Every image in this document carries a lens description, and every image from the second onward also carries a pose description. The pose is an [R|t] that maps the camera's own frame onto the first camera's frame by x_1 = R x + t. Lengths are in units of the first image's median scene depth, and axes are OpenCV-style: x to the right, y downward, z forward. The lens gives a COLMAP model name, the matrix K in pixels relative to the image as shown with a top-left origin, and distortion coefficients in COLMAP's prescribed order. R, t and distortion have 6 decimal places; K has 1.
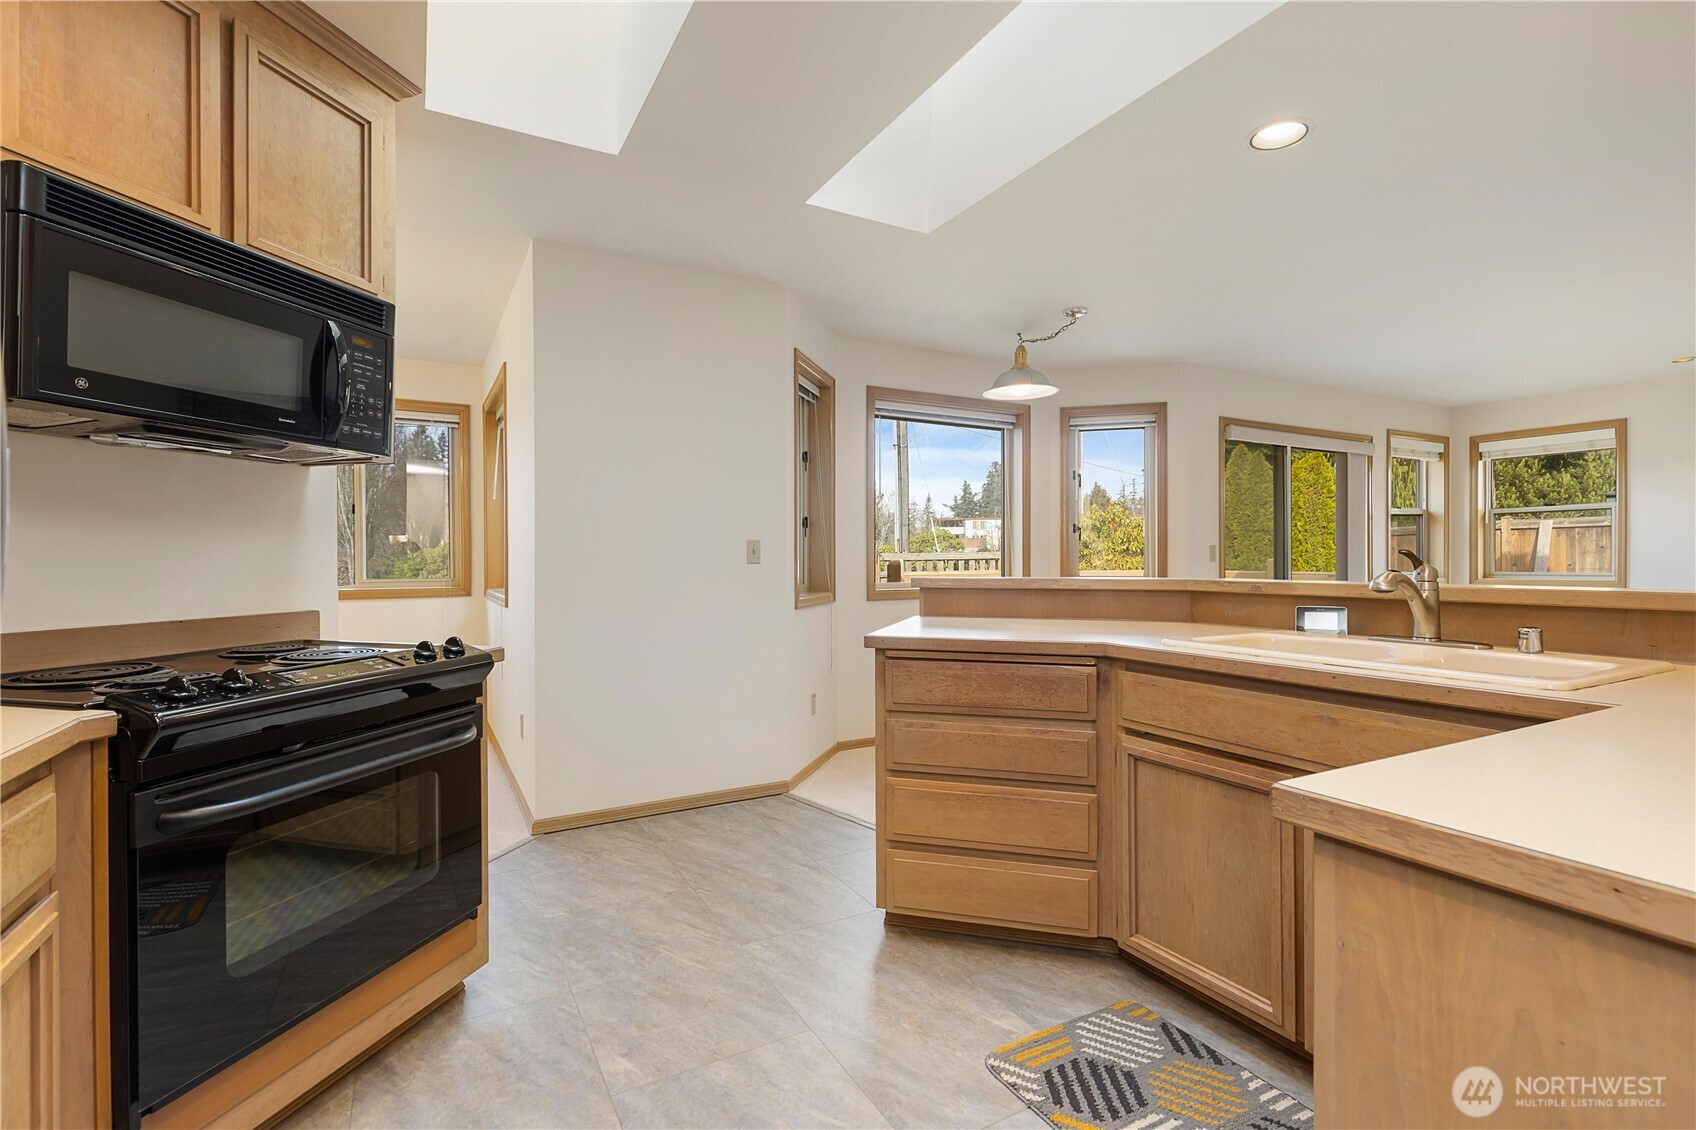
lens RADIAL K [[778.8, 0, 845.4], [0, 778.8, 562.8], [0, 0, 1]] dist [0.007520, -0.000992]
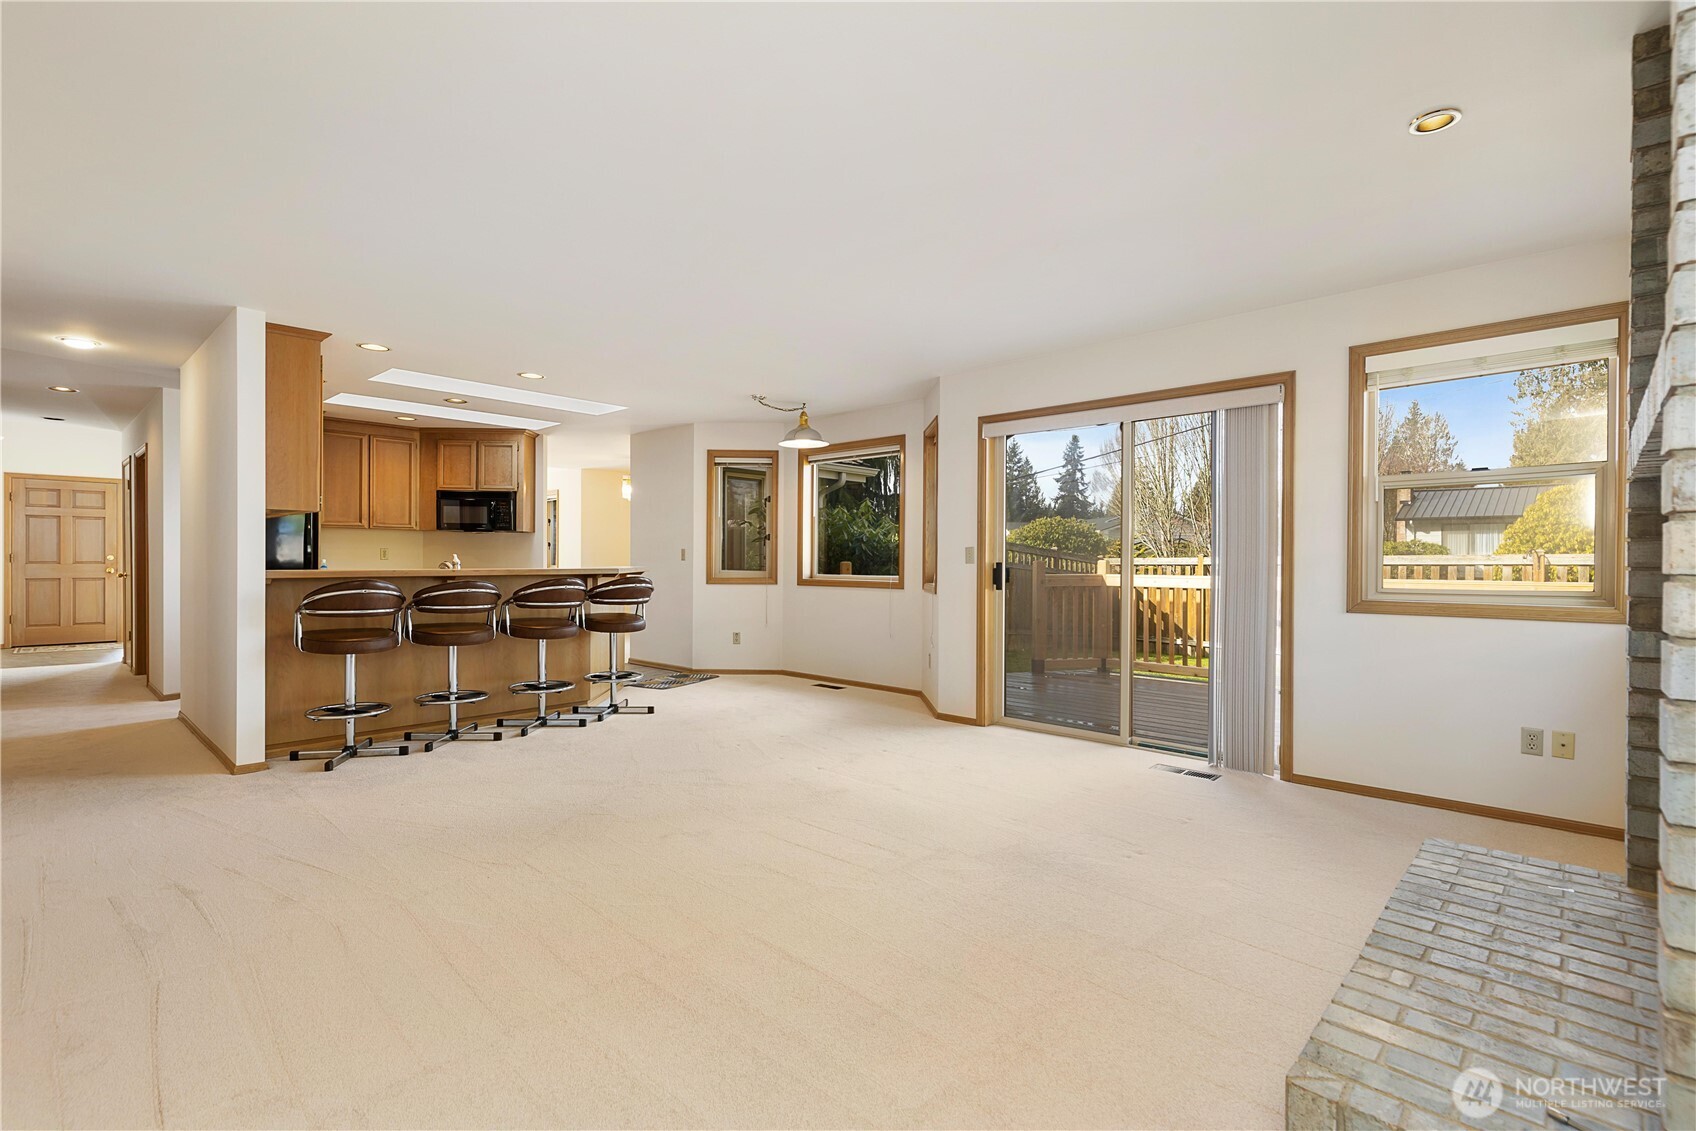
lens RADIAL K [[795.5, 0, 848.0], [0, 795.5, 565.5], [0, 0, 1]] dist [0.003325, -0.000062]
pose [[0.245218, -0.003216, -0.969463, 3.432325], [-0.008251, 0.999951, -0.005404, 0.041933], [0.969433, 0.009324, 0.245179, 1.561904]]
